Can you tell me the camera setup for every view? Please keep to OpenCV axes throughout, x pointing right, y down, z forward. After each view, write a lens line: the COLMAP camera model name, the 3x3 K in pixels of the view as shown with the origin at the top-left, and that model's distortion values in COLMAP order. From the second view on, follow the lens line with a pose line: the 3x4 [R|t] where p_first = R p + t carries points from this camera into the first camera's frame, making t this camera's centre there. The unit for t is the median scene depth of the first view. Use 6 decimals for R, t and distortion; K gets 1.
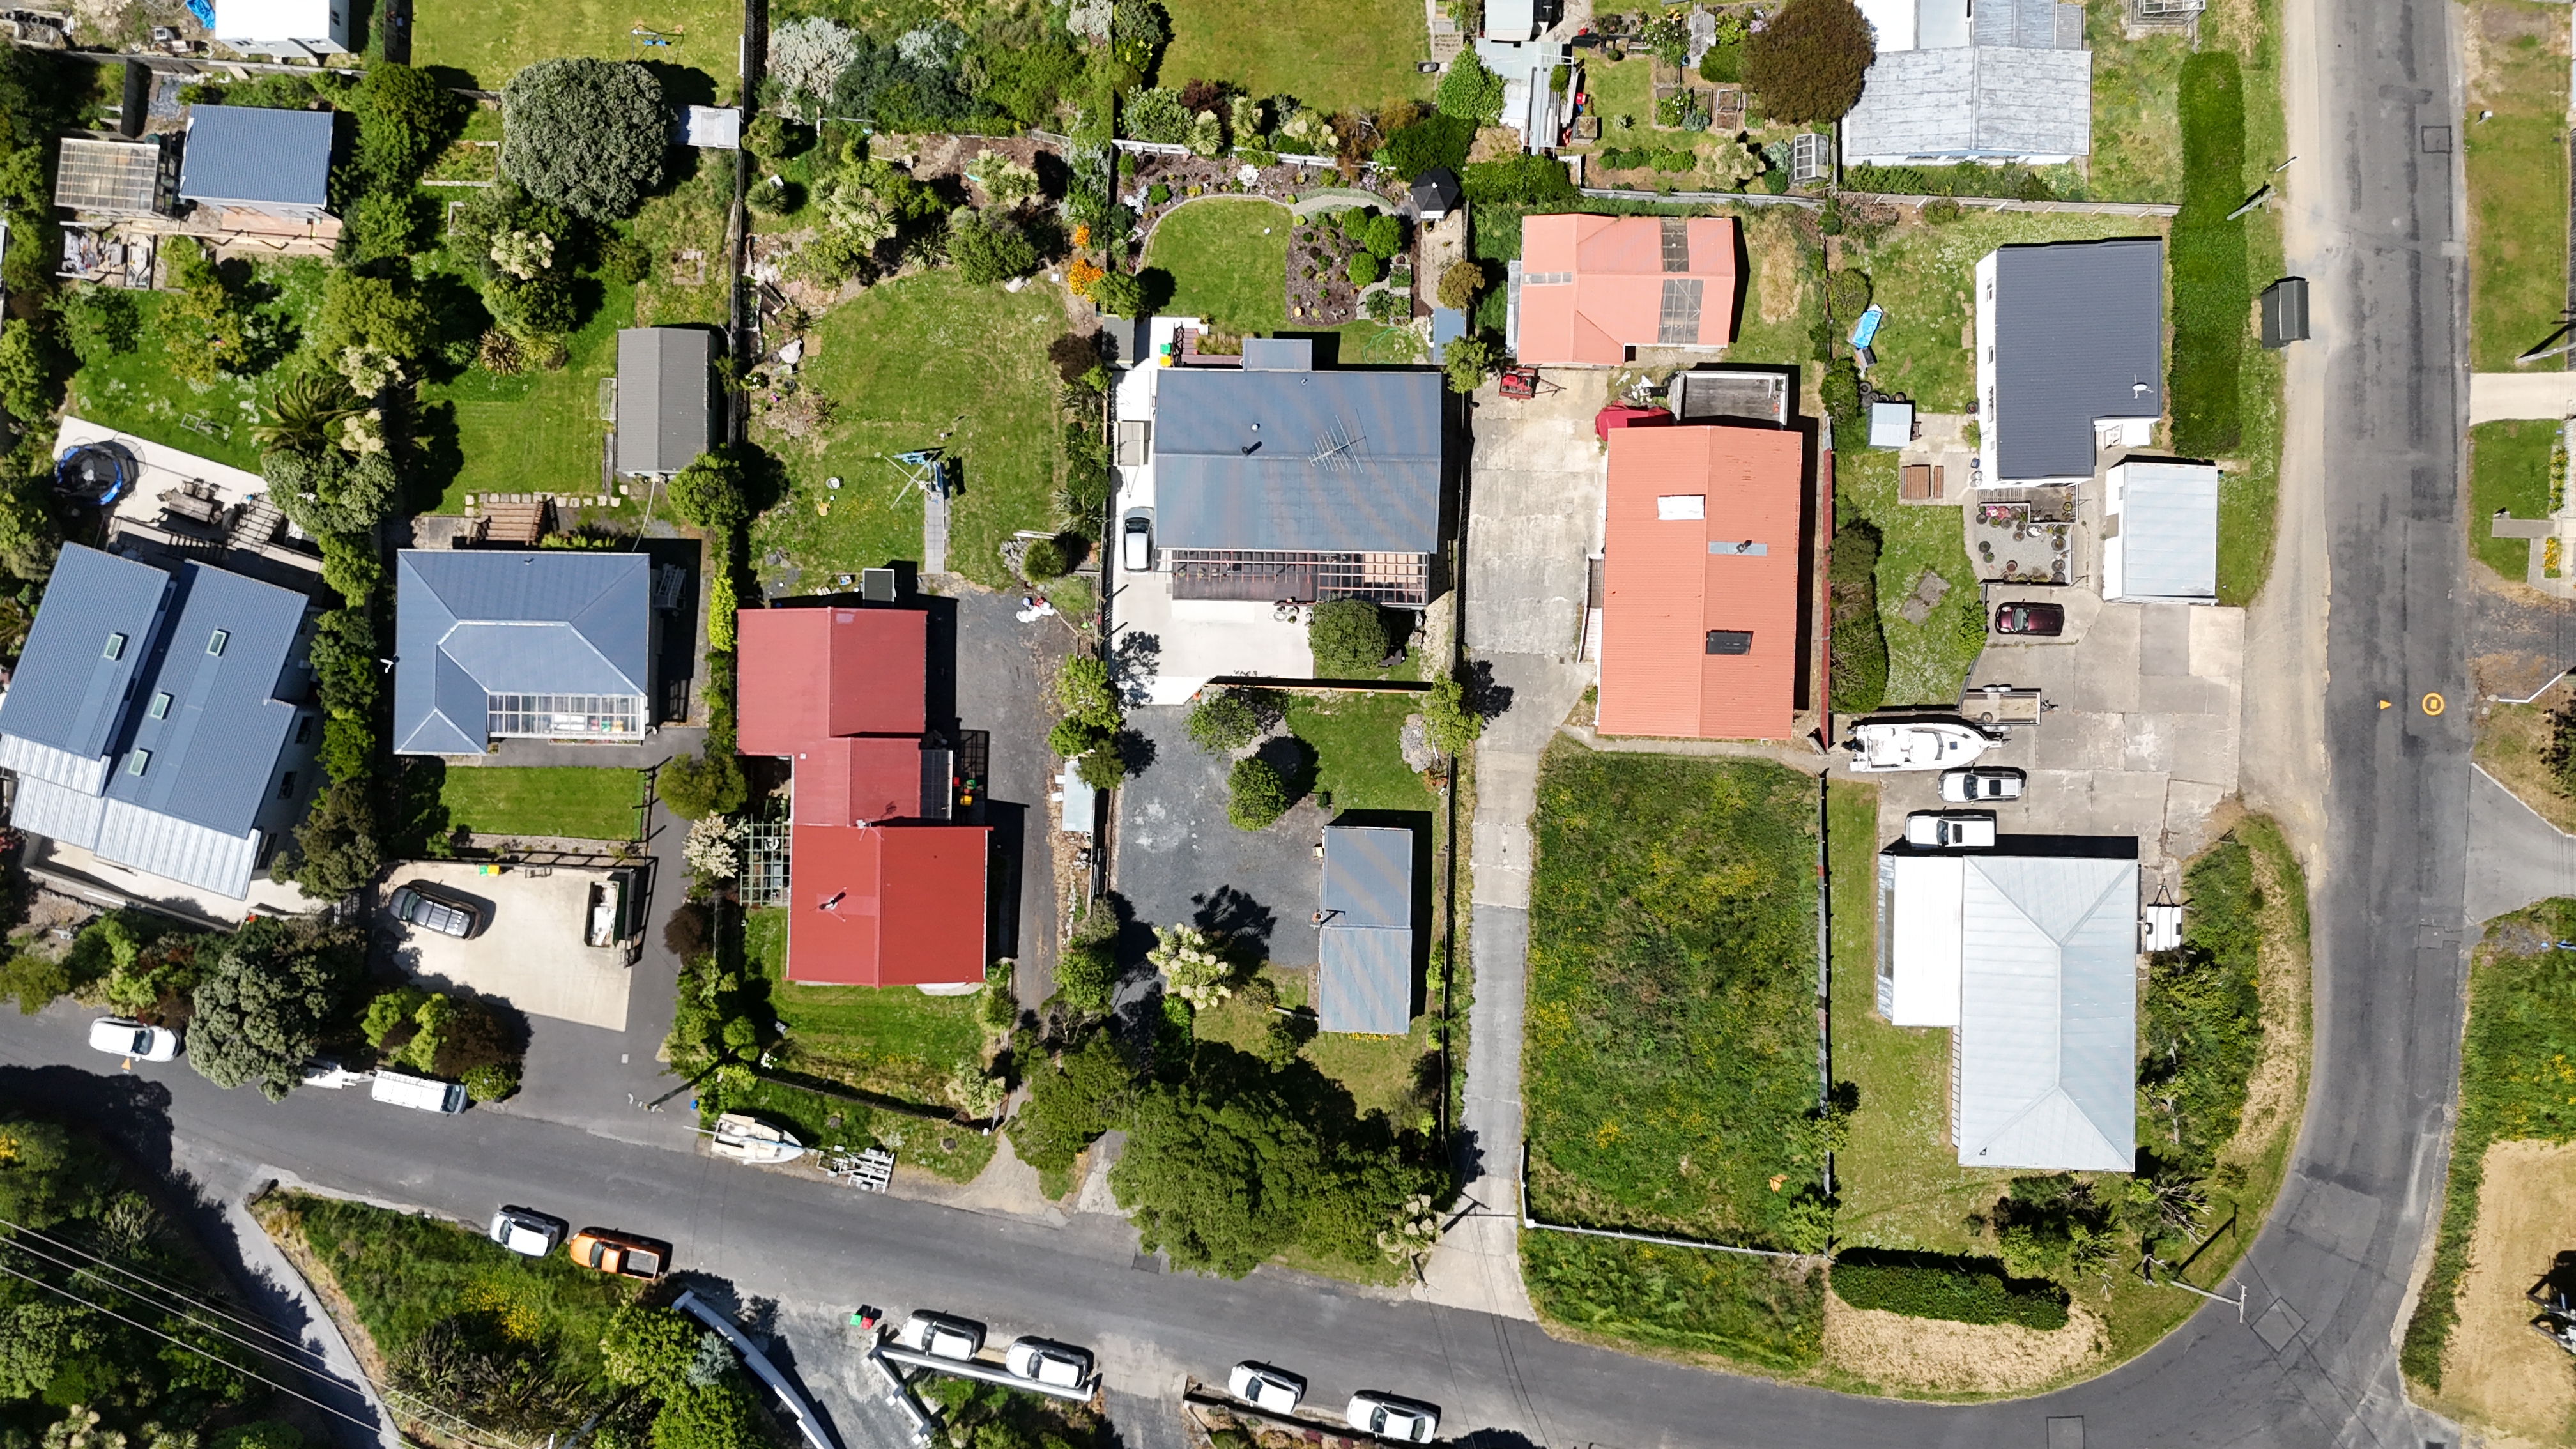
lens RADIAL K [[1861.2, 0, 1289.9], [0, 1861.2, 722.3], [0, 0, 1]] dist [0.088880, -0.113690]
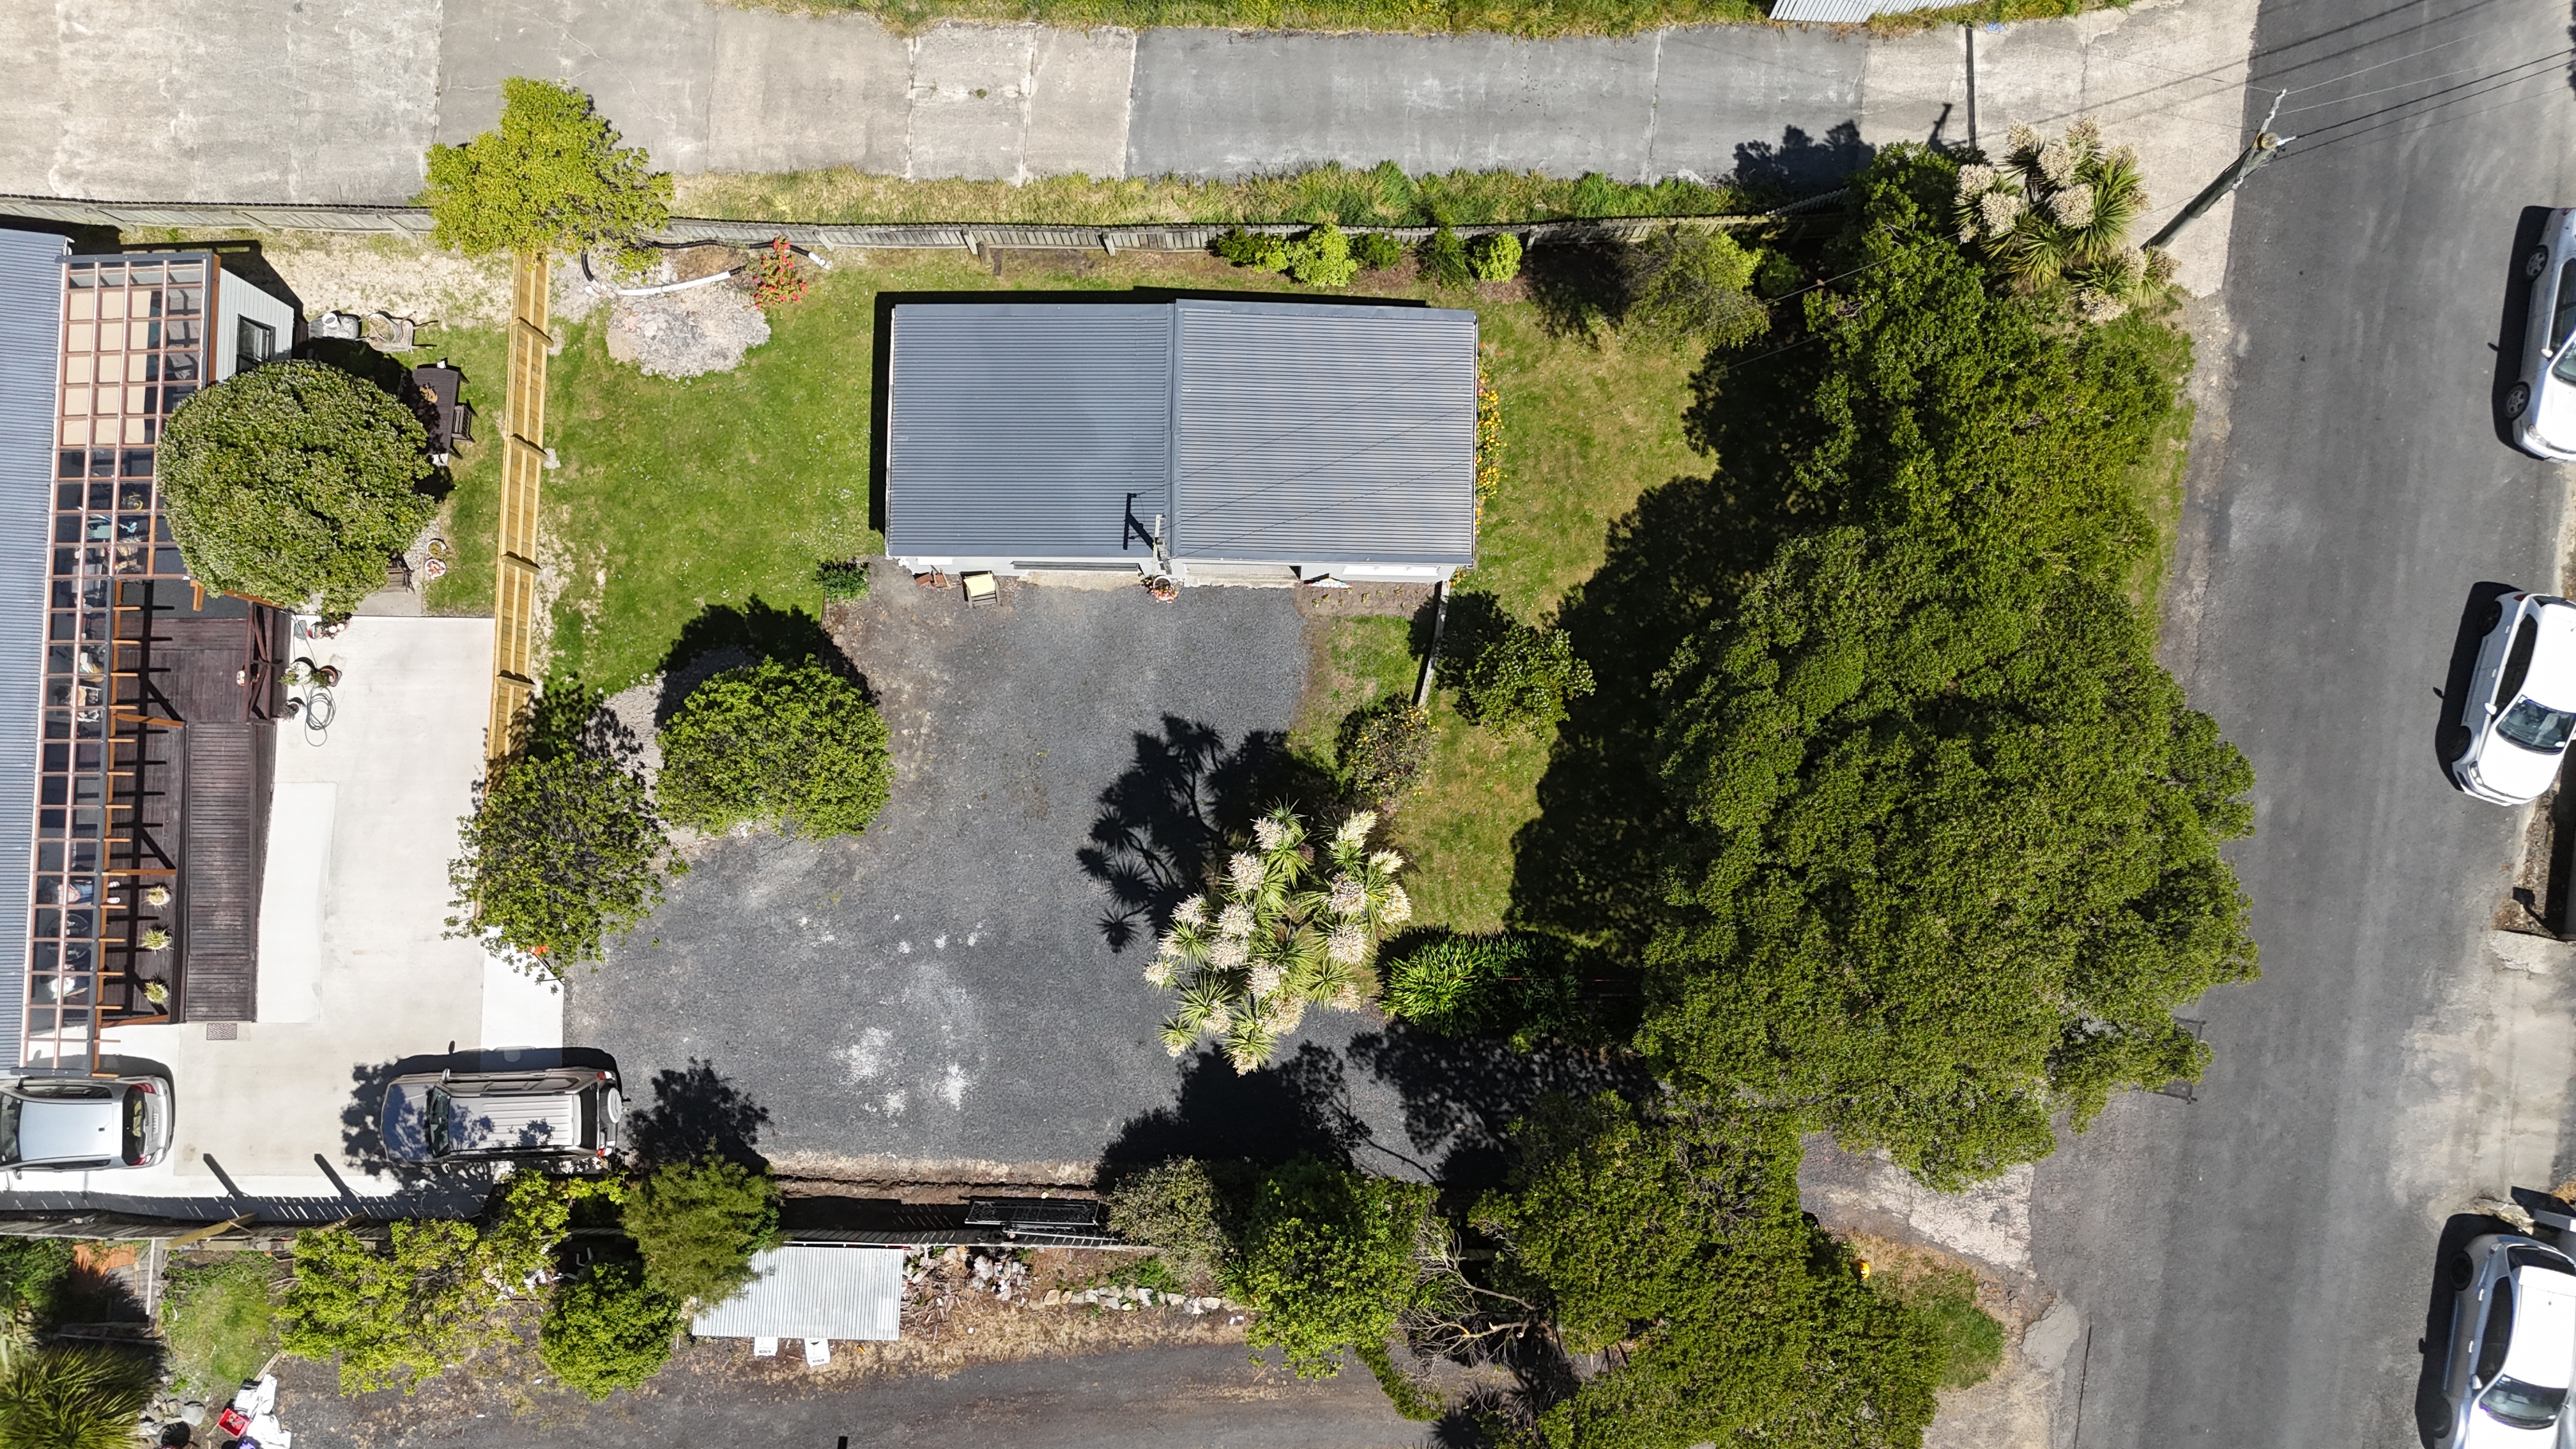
lens RADIAL K [[1861.2, 0, 1289.9], [0, 1861.2, 722.3], [0, 0, 1]] dist [0.088880, -0.113690]
pose [[-0.017085, -0.994405, 0.104240, -0.048254], [0.999555, -0.014436, 0.026115, 0.120713], [-0.024464, 0.104640, 0.994209, 0.651199]]
